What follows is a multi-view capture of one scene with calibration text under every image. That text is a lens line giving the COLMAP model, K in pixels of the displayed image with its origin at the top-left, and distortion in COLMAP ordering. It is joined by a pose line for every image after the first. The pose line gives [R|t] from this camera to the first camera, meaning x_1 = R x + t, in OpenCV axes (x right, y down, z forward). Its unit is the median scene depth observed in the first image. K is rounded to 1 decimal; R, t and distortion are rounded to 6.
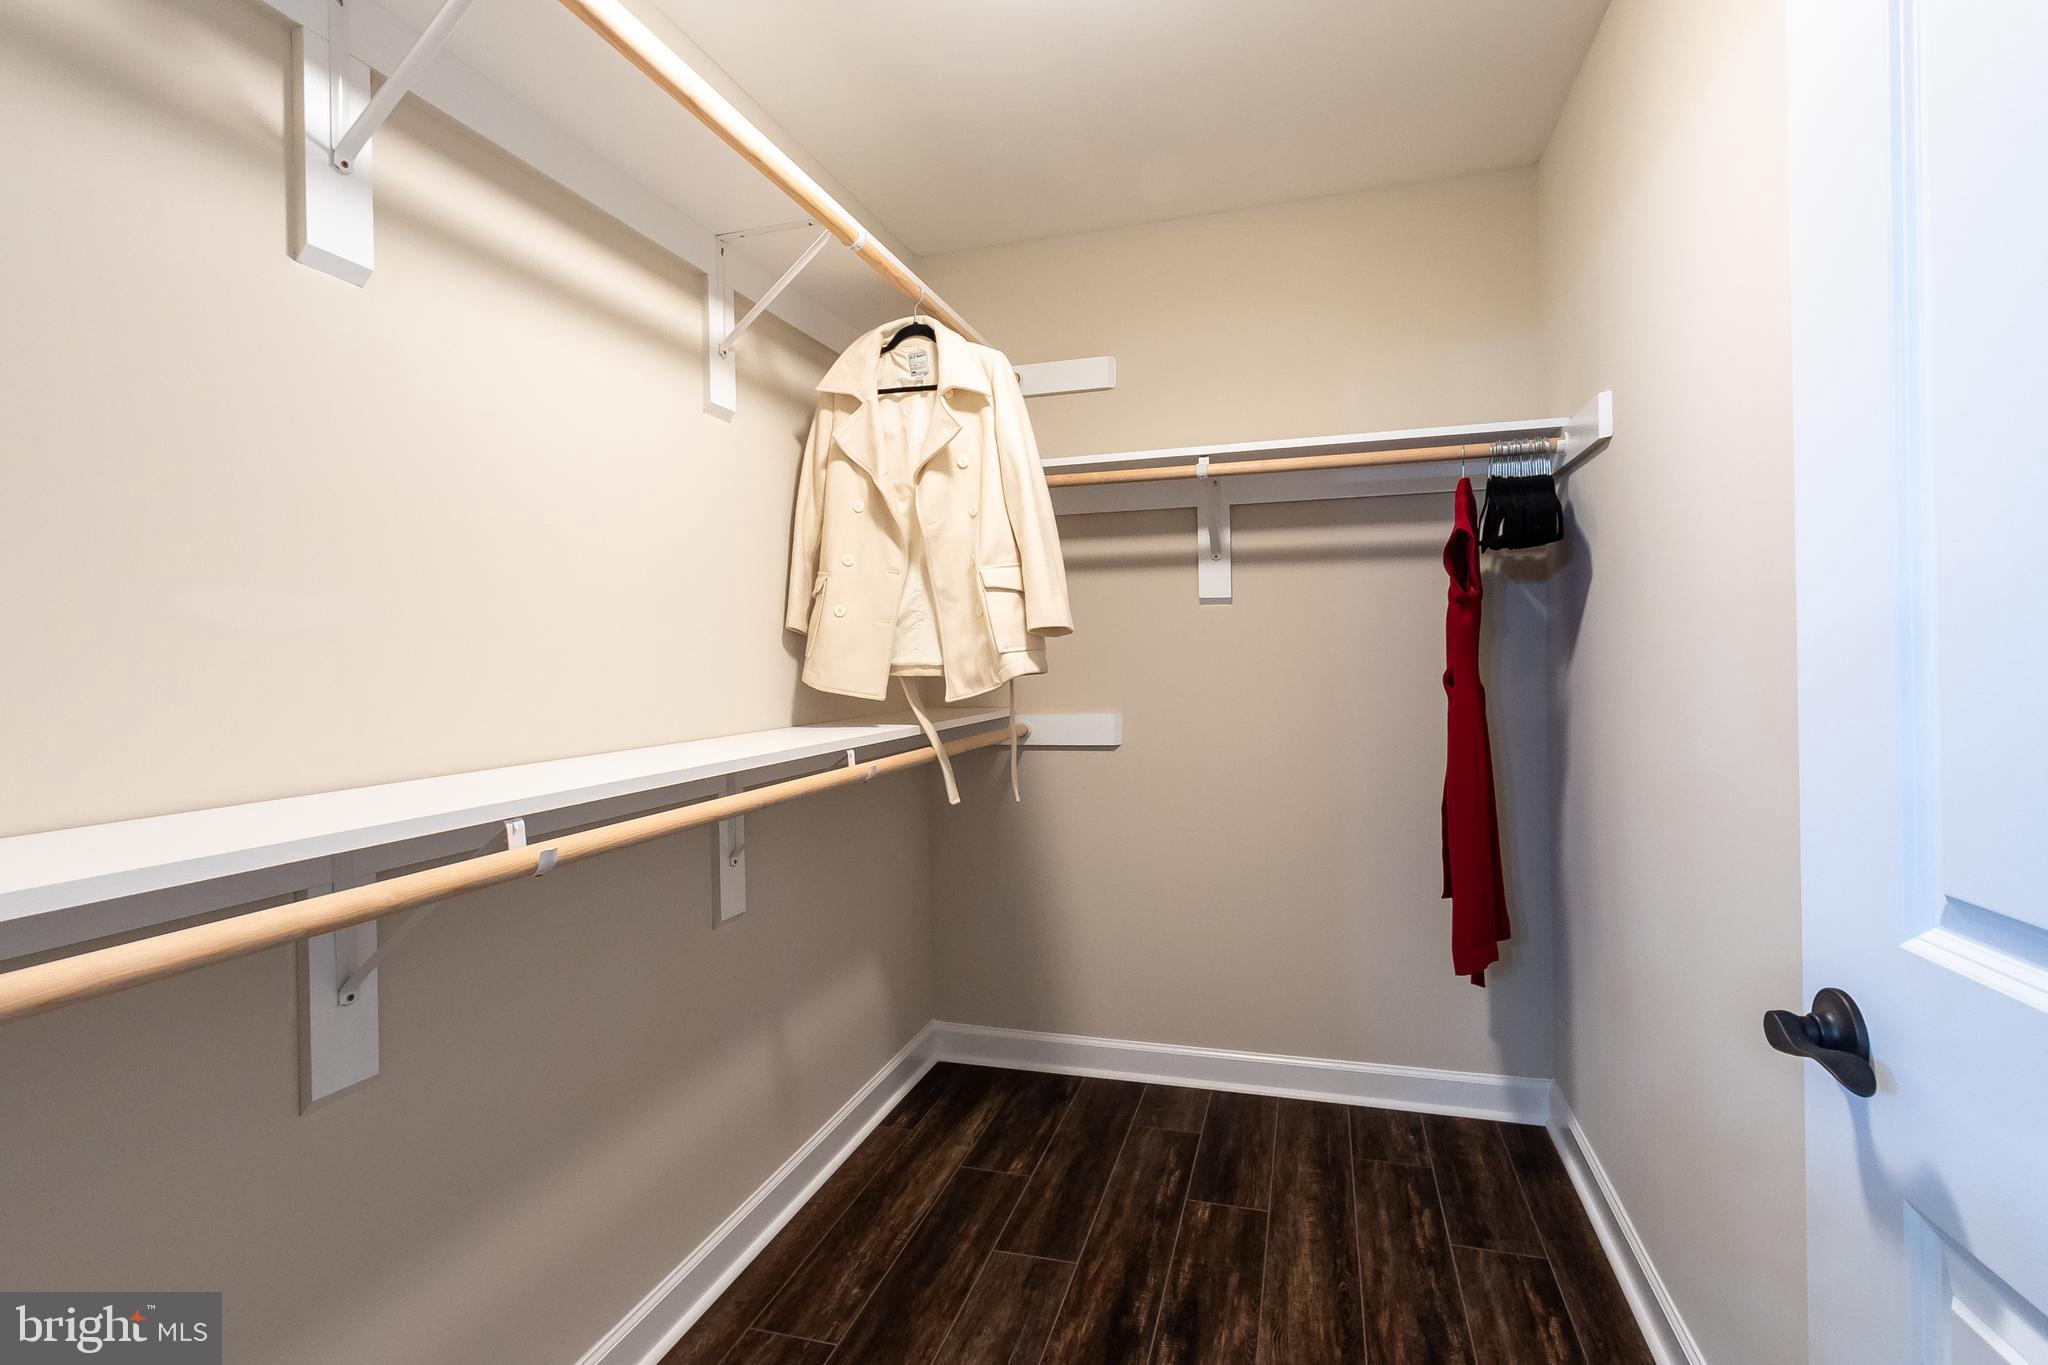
lens RADIAL K [[991.3, 0, 1024.0], [0, 991.3, 671.8], [0, 0, 1]] dist [0.010281, -0.002958]
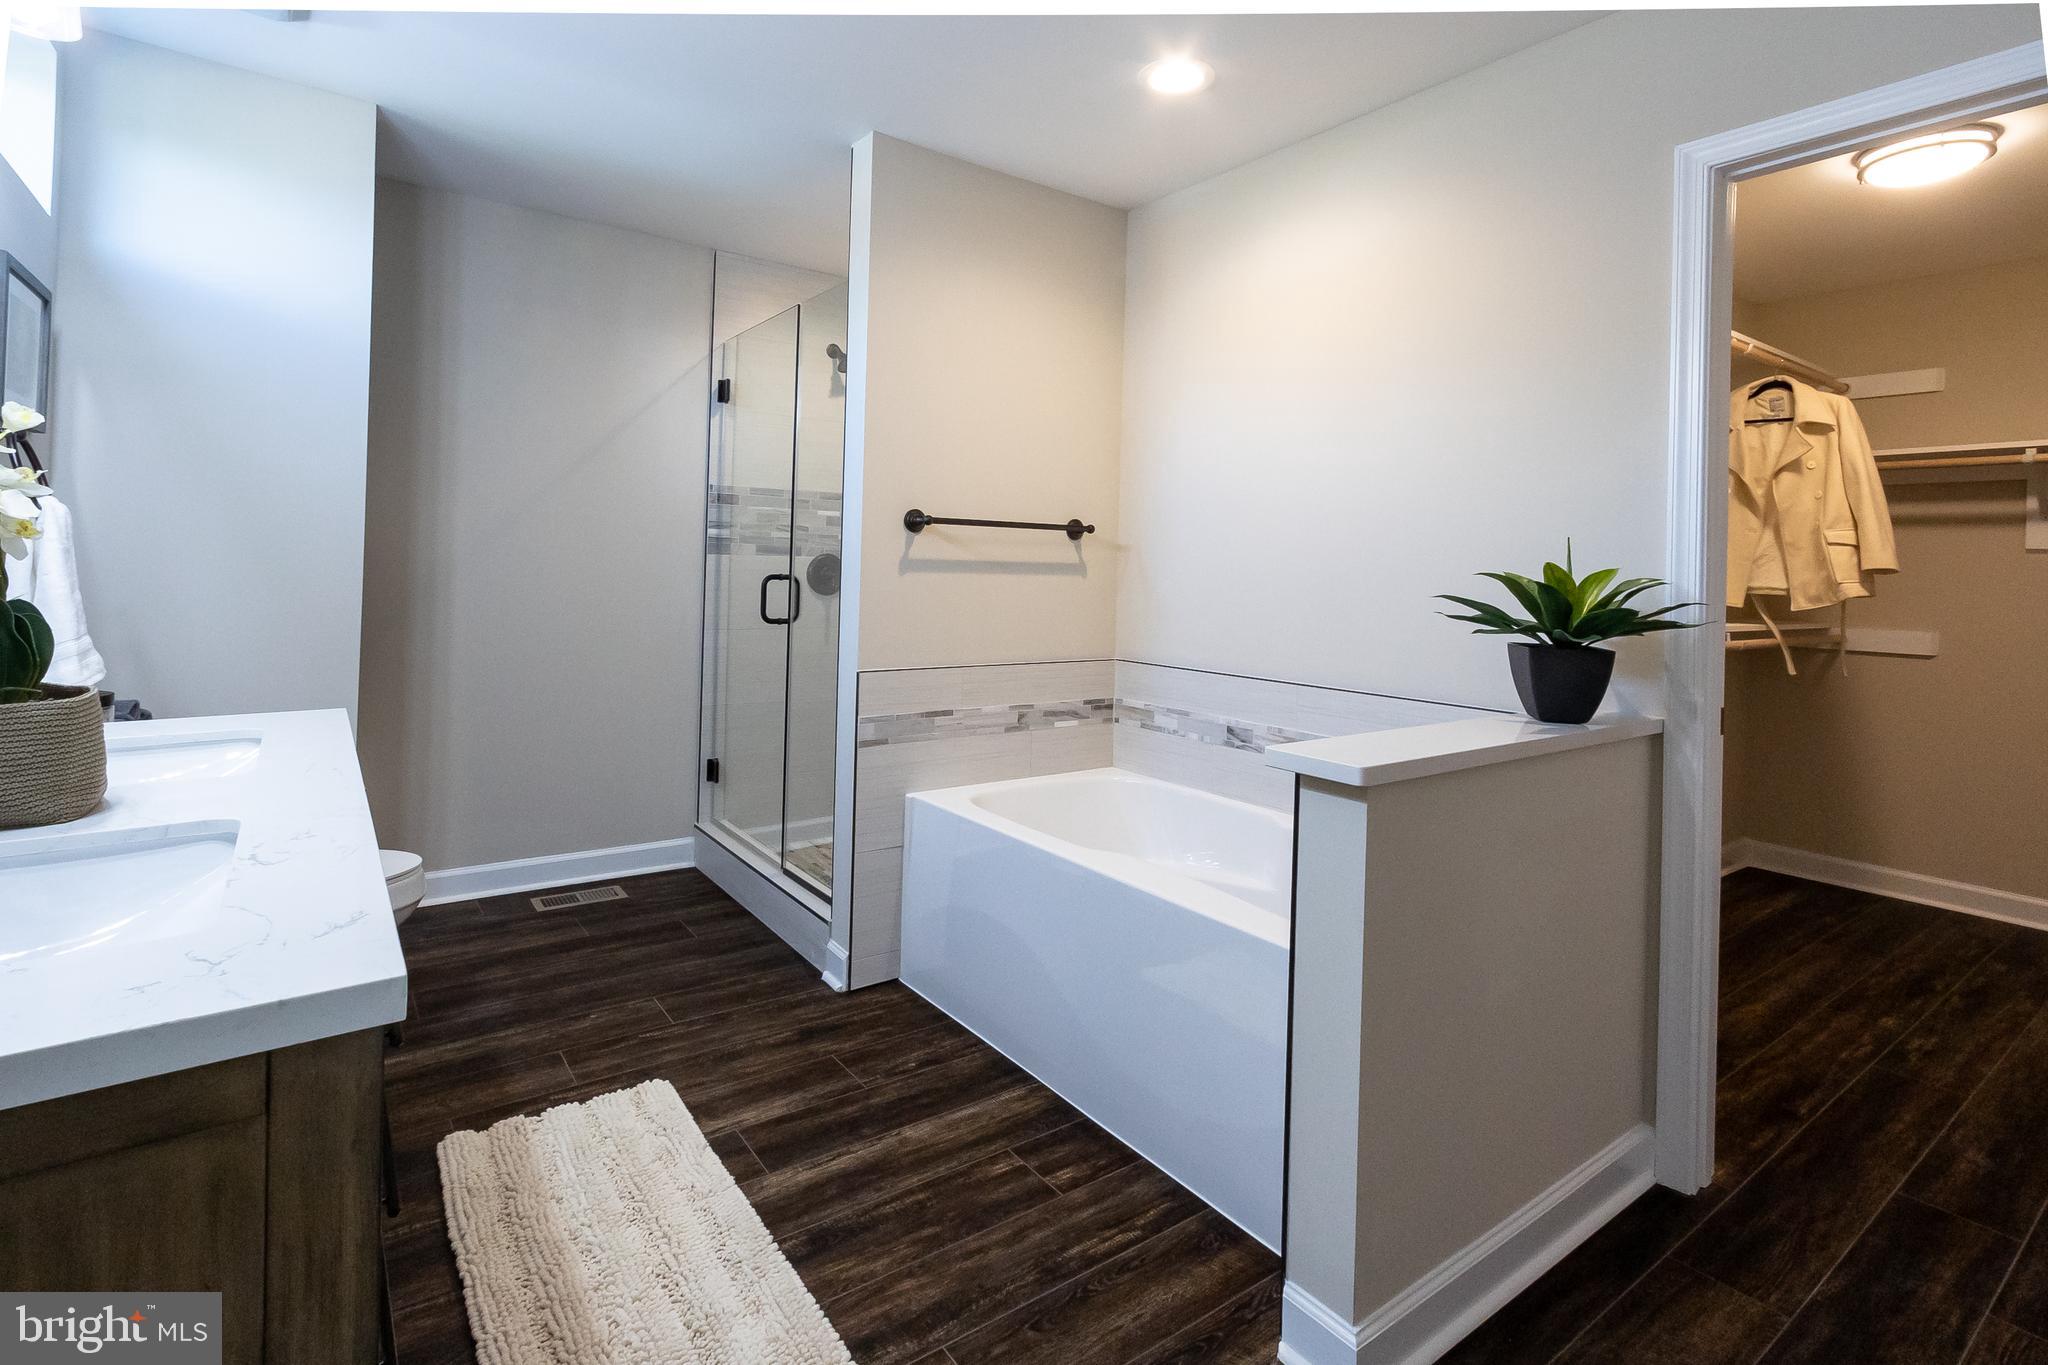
lens RADIAL K [[991.3, 0, 976.9], [0, 991.3, 563.8], [0, 0, 1]] dist [0.010281, -0.002958]
pose [[0.778965, 0.036880, -0.625982, -0.096460], [-0.048383, 0.998828, -0.001361, 0.019432], [0.625198, 0.031347, 0.779836, -1.121127]]
